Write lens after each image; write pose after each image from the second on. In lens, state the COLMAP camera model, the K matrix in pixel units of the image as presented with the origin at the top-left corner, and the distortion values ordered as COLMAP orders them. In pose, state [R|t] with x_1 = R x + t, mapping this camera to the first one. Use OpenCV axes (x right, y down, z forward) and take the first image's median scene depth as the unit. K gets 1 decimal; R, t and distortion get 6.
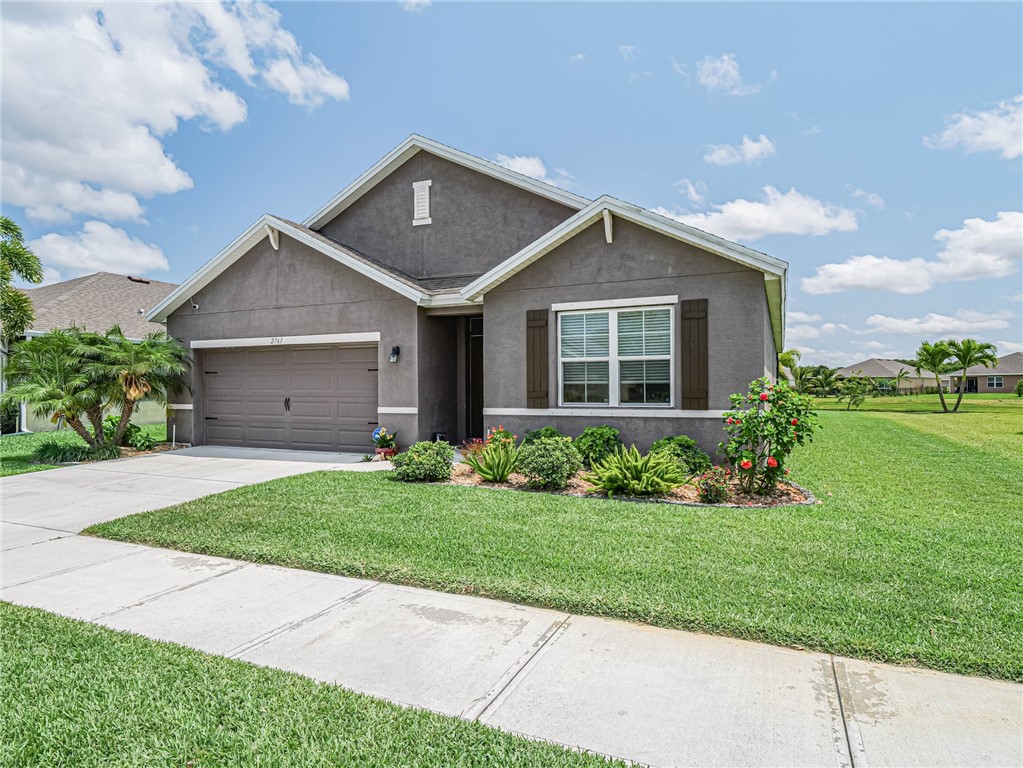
lens RADIAL K [[586.6, 0, 512.0], [0, 586.6, 381.7], [0, 0, 1]] dist [-0.000791, 0.000019]
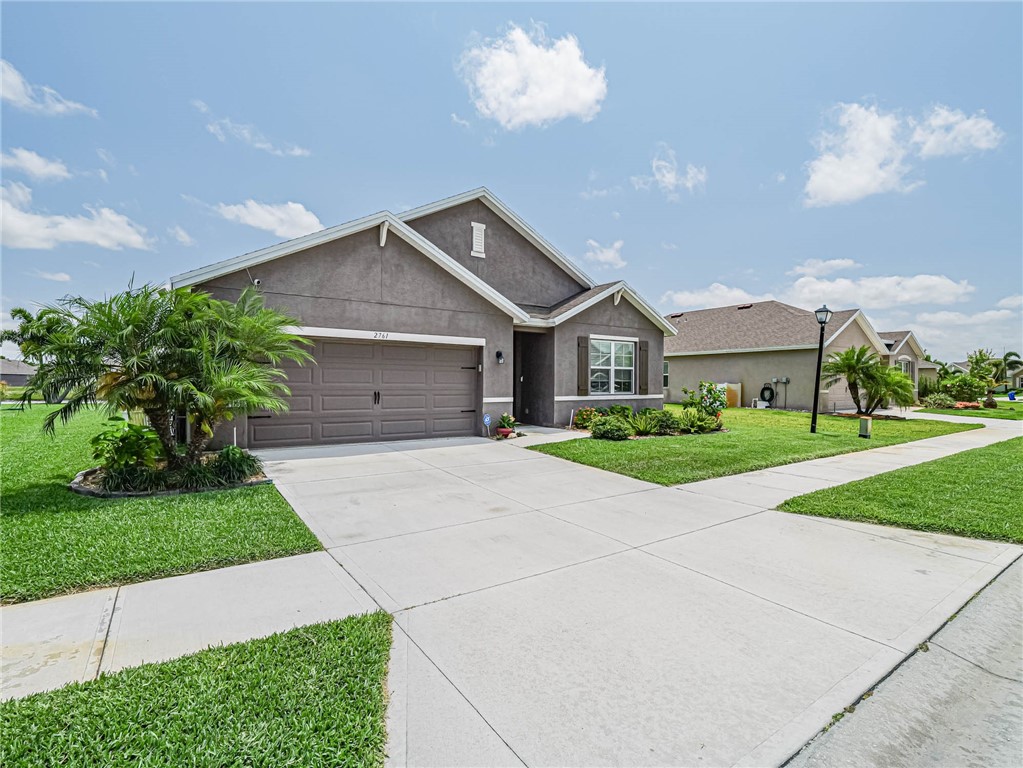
lens RADIAL K [[491.3, 0, 515.8], [0, 491.3, 376.6], [0, 0, 1]] dist [-0.001279, -0.007200]
pose [[0.513972, 0.016947, 0.857640, -1.099980], [-0.014507, 0.999834, -0.011064, 0.008354], [-0.857685, -0.006755, 0.514132, 0.392180]]
